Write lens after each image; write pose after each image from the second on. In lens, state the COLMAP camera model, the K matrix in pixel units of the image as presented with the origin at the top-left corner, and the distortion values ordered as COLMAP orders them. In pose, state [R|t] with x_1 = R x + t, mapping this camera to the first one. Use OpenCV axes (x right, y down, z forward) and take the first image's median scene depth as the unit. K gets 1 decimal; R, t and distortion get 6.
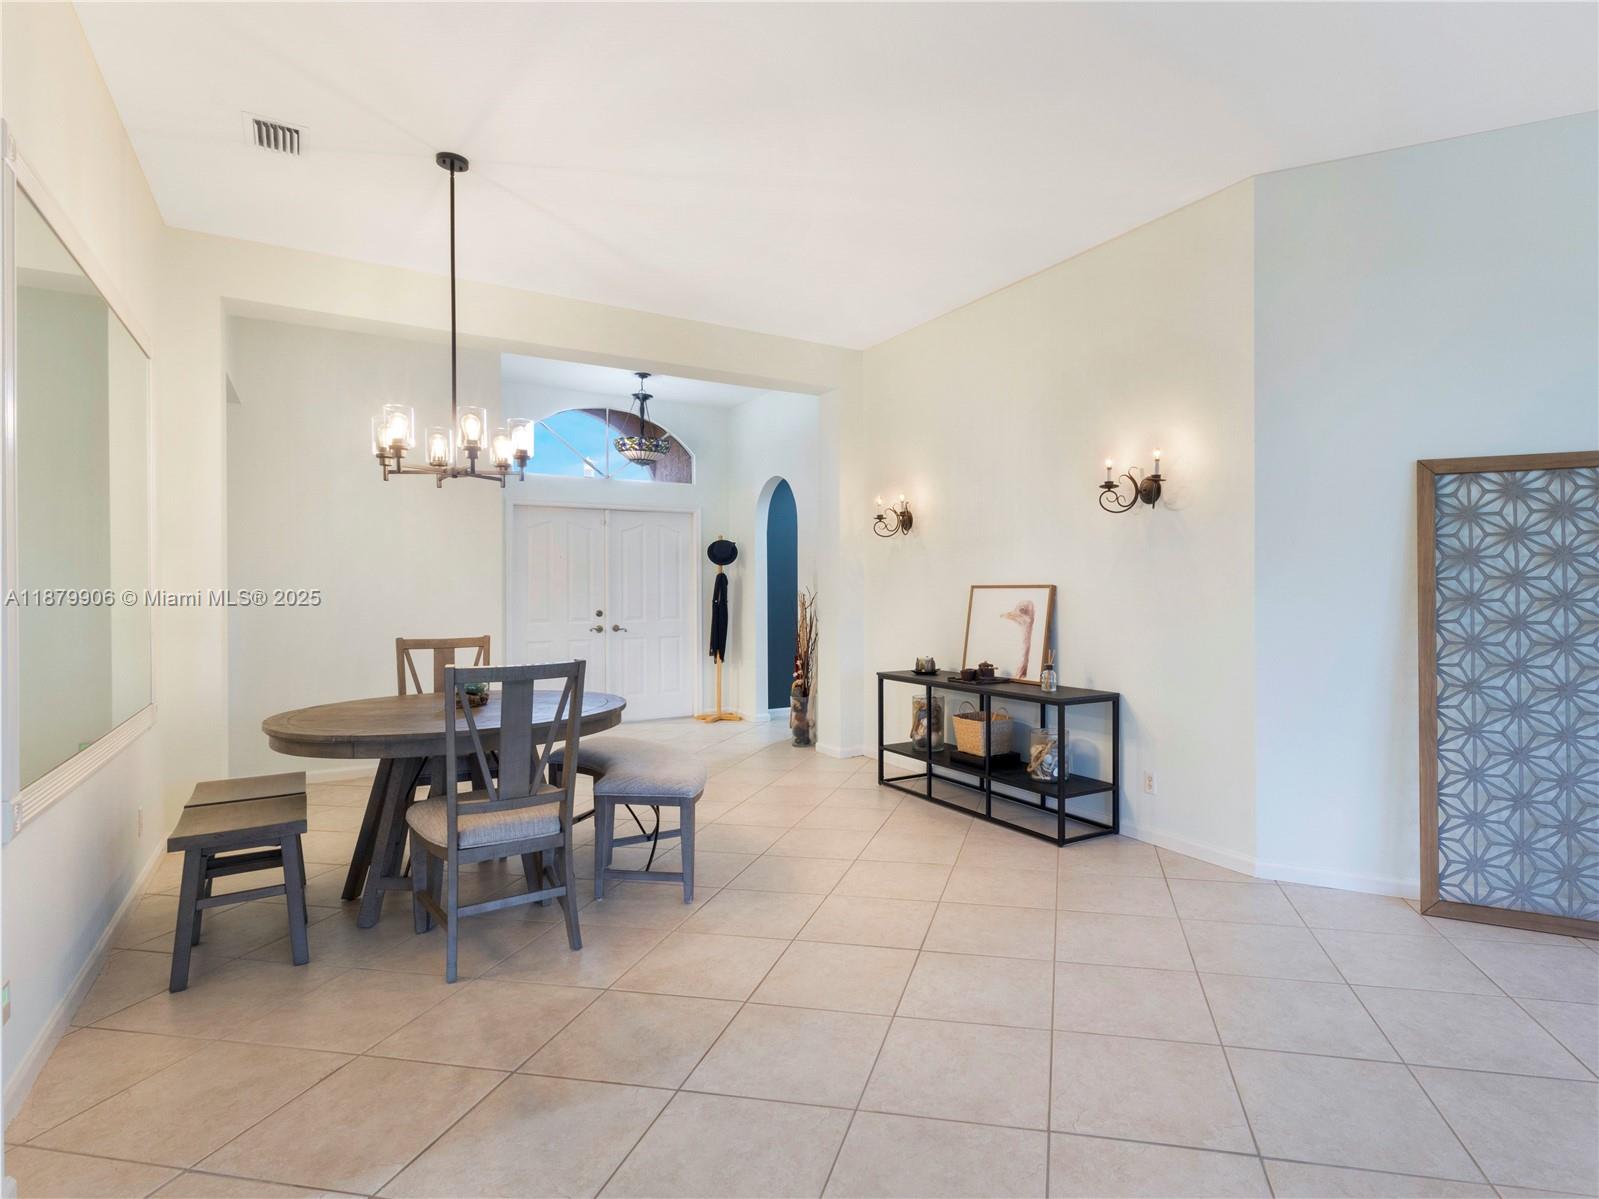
lens RADIAL K [[841.3, 0, 868.2], [0, 841.3, 603.3], [0, 0, 1]] dist [0.001264, 0.000338]
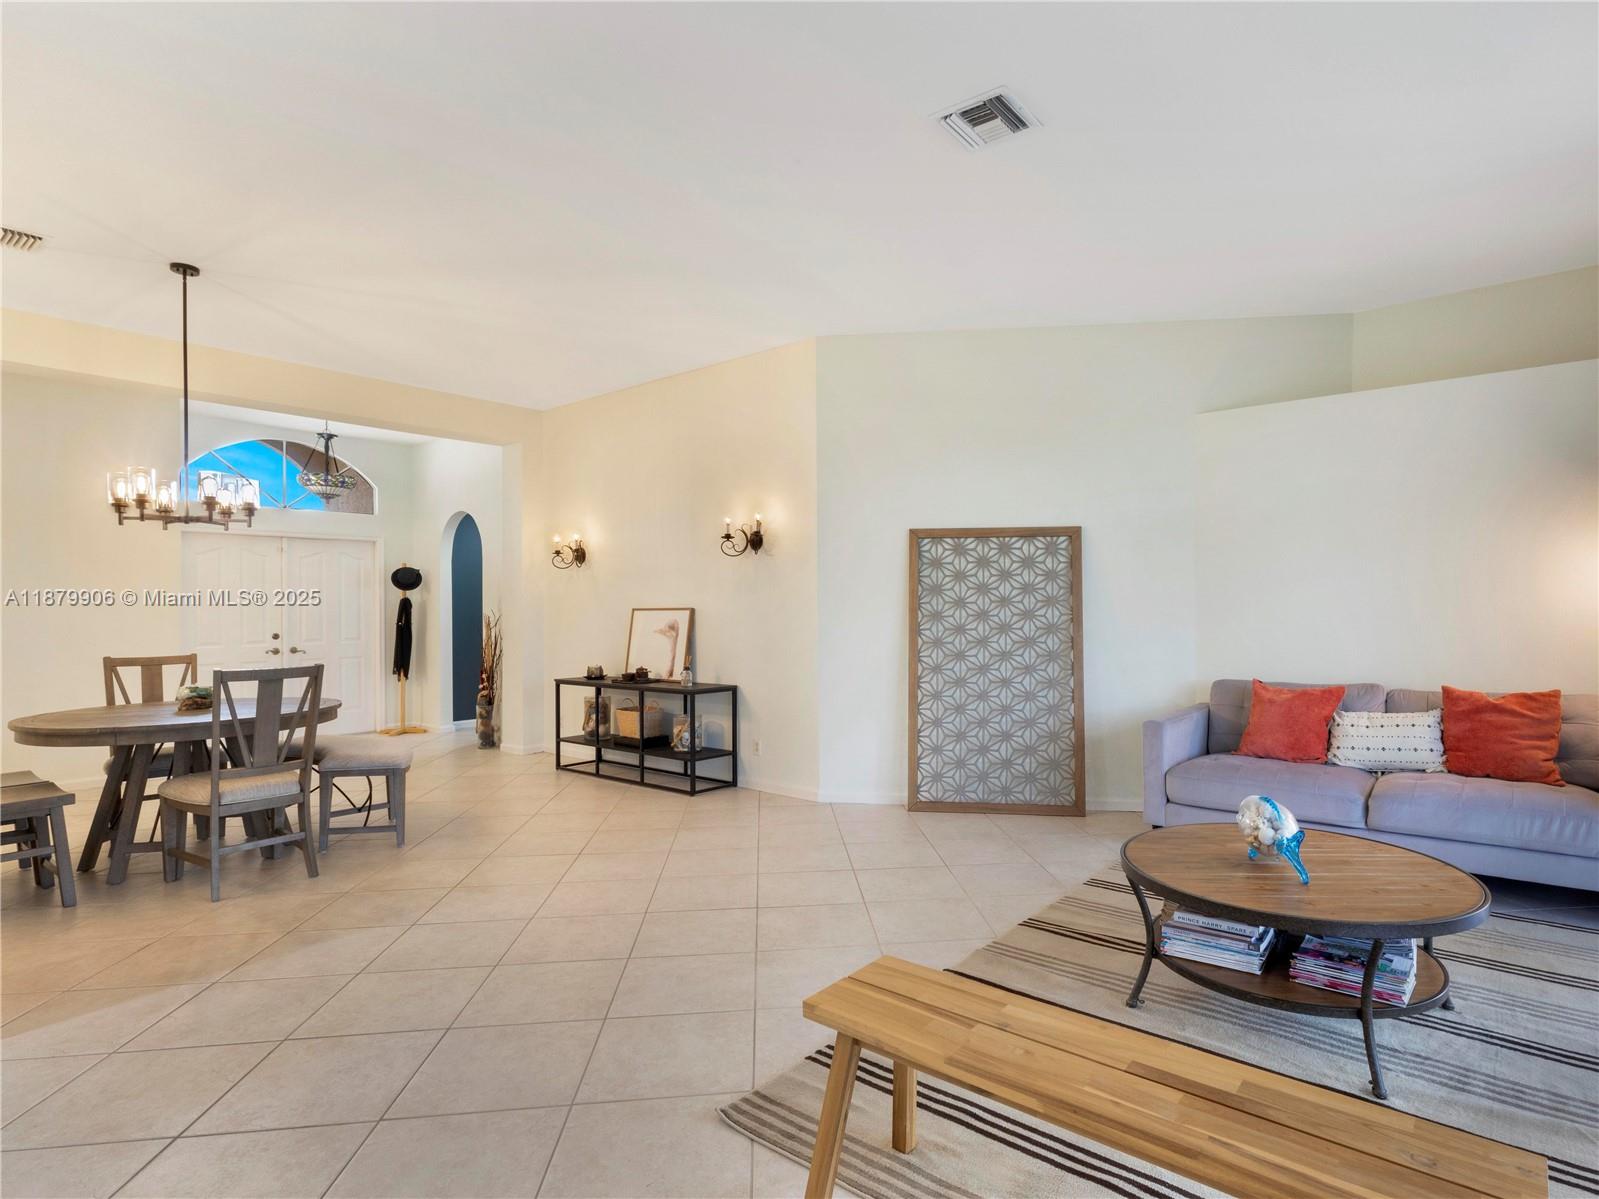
lens RADIAL K [[837.0, 0, 842.2], [0, 837.0, 604.6], [0, 0, 1]] dist [0.005715, 0.001167]
pose [[0.946120, -0.003093, 0.323801, 0.014866], [0.010958, 0.999687, -0.022470, 0.006206], [-0.323630, 0.024807, 0.945859, -0.365690]]
